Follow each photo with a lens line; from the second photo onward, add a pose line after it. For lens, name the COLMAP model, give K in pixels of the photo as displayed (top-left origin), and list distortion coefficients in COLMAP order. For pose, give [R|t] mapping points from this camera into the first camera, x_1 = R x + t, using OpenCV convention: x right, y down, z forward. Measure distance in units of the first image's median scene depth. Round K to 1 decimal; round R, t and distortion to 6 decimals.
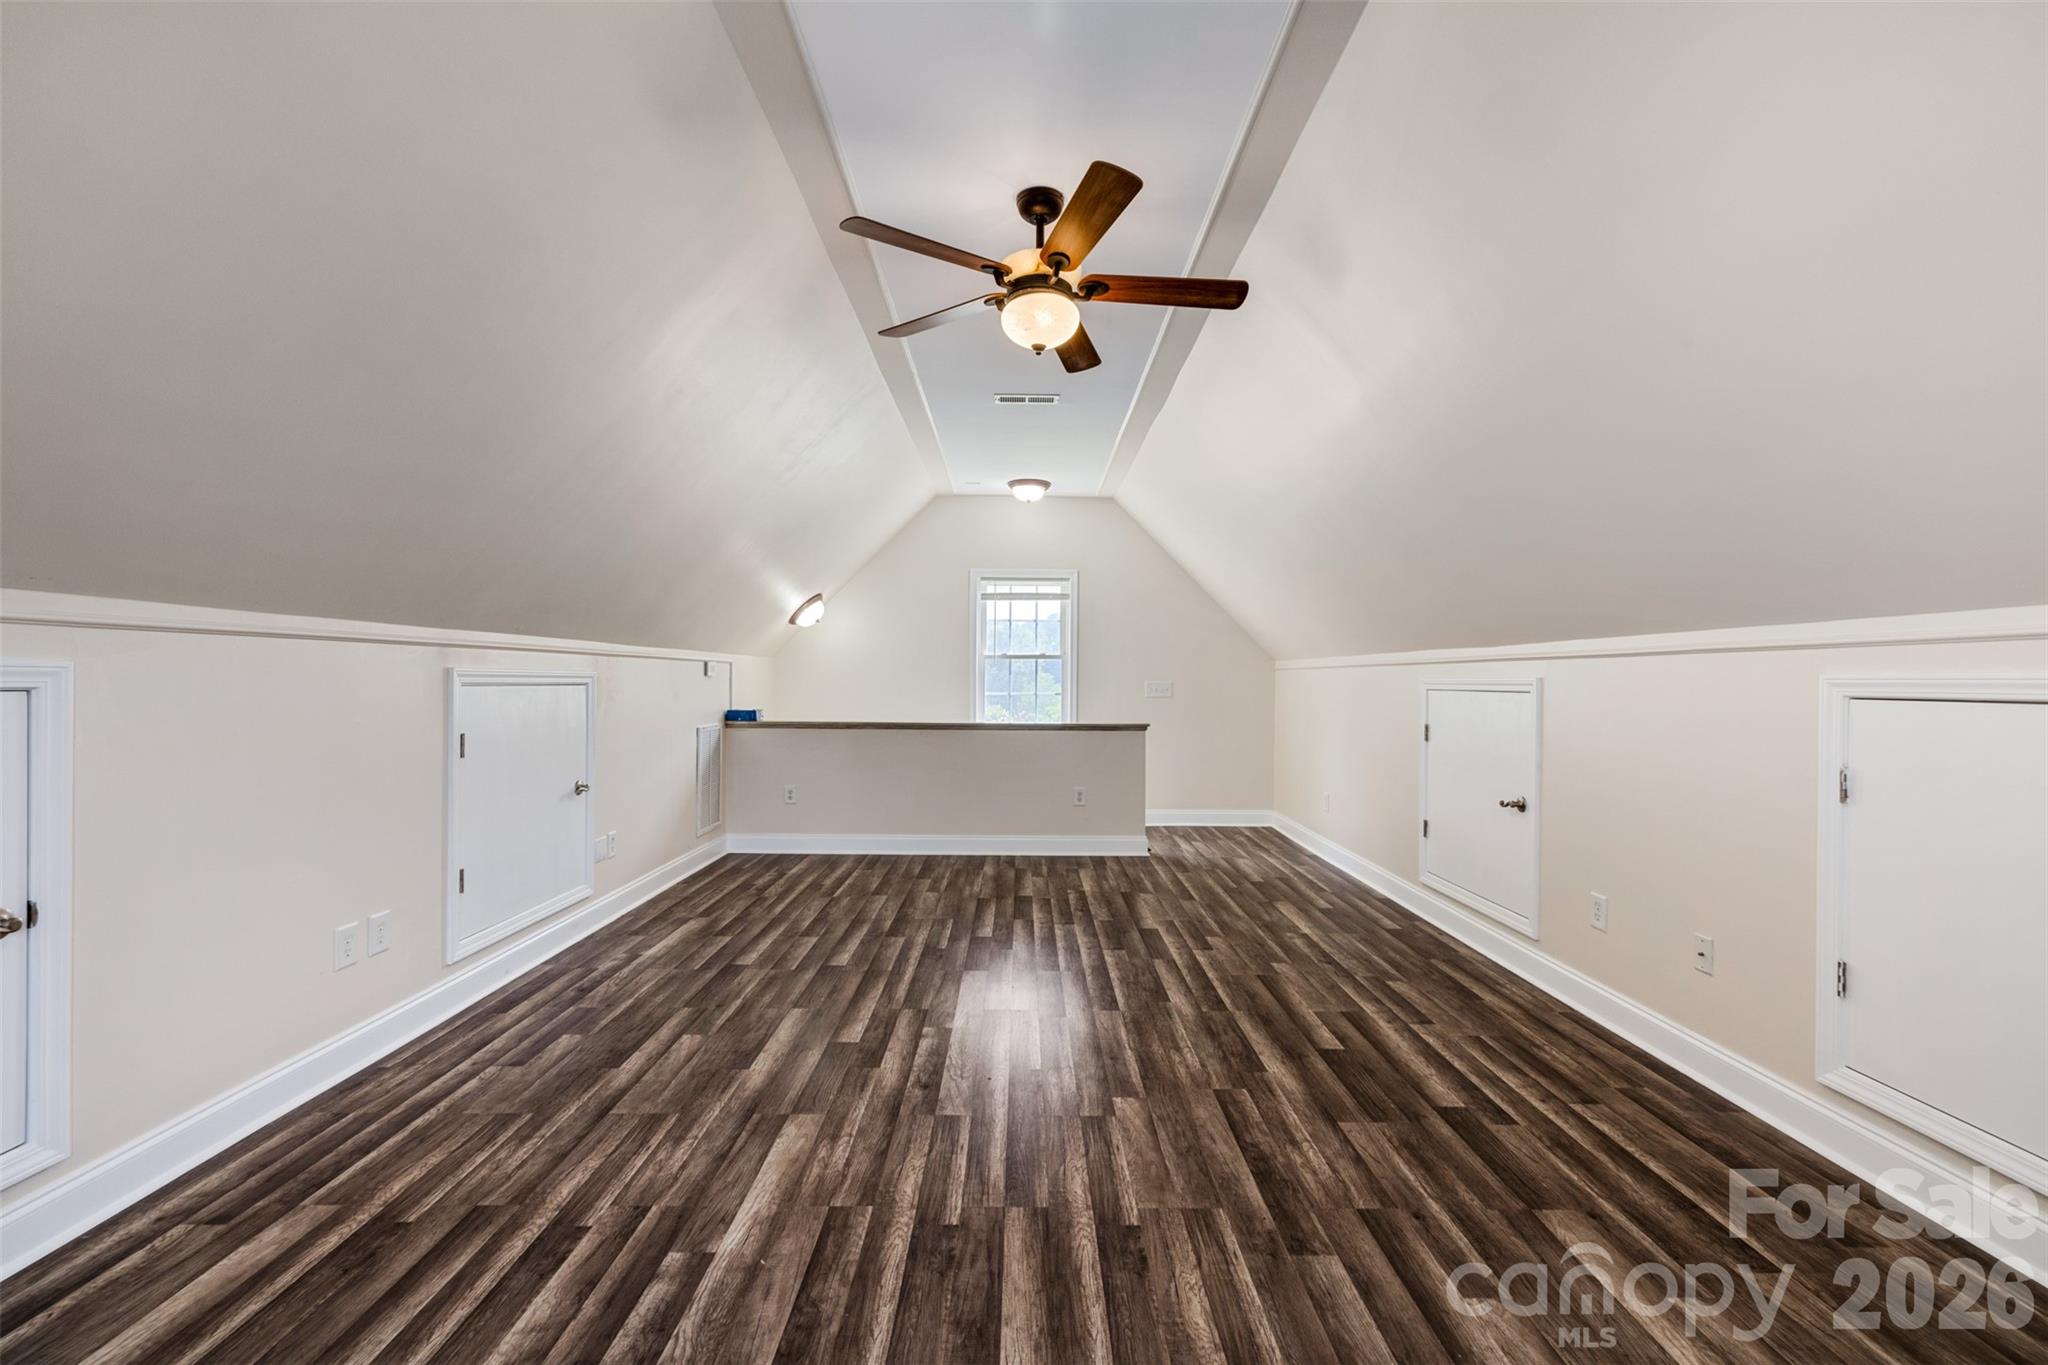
lens RADIAL K [[872.8, 0, 1033.6], [0, 872.8, 679.7], [0, 0, 1]] dist [-0.000528, 0.000979]
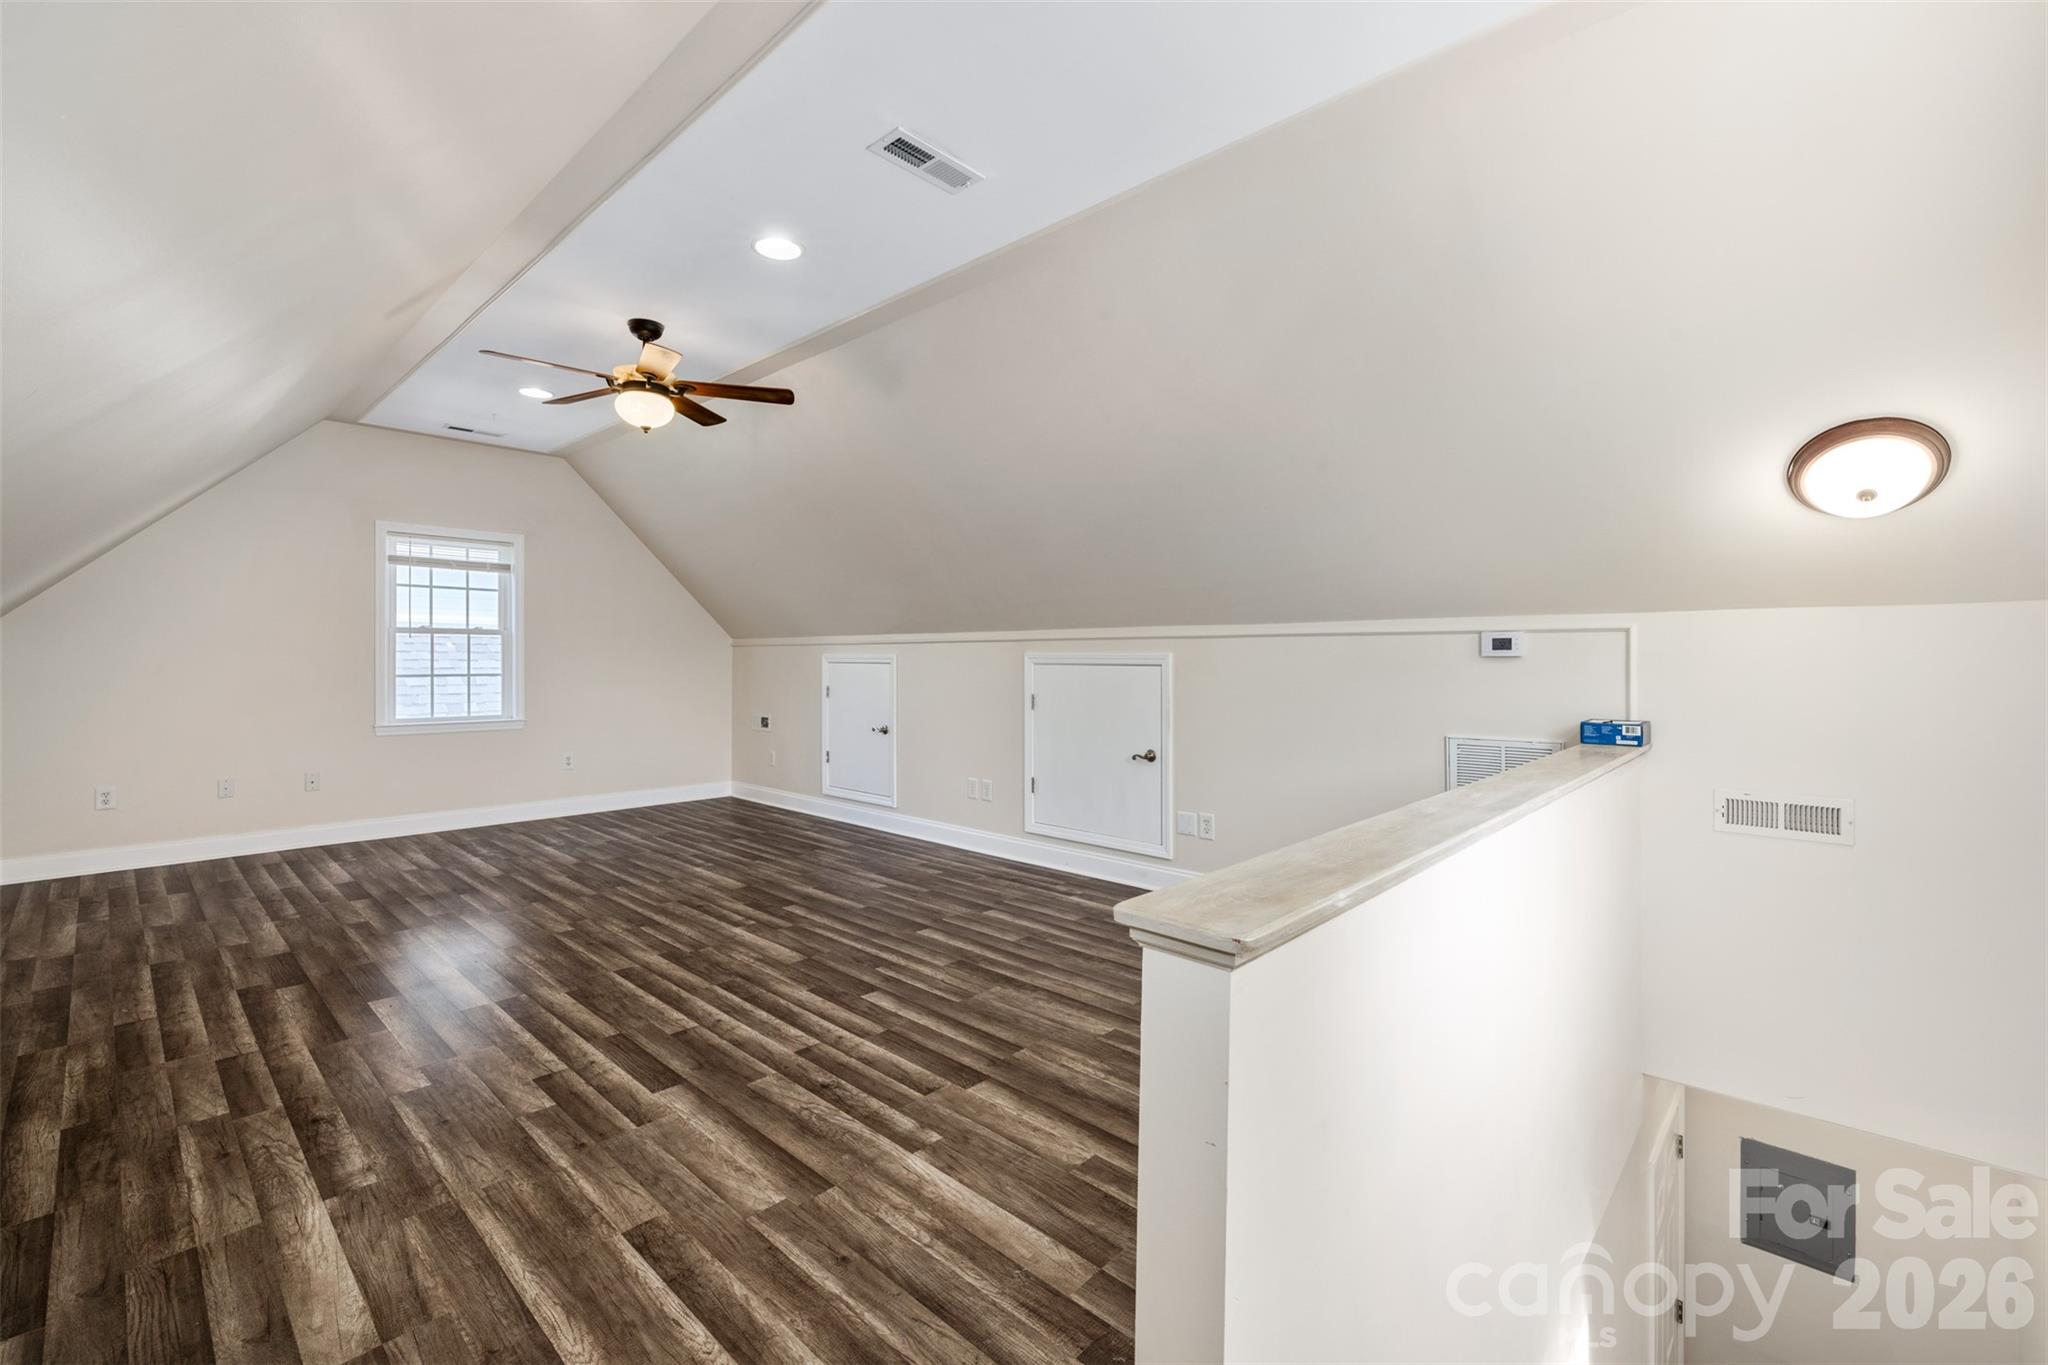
lens RADIAL K [[872.8, 0, 1040.0], [0, 872.8, 670.8], [0, 0, 1]] dist [-0.000528, 0.000979]
pose [[-0.688695, 0.001970, -0.725048, 0.436002], [-0.006072, 0.999946, 0.008485, 0.002769], [0.725025, 0.010246, -0.688646, 1.801843]]
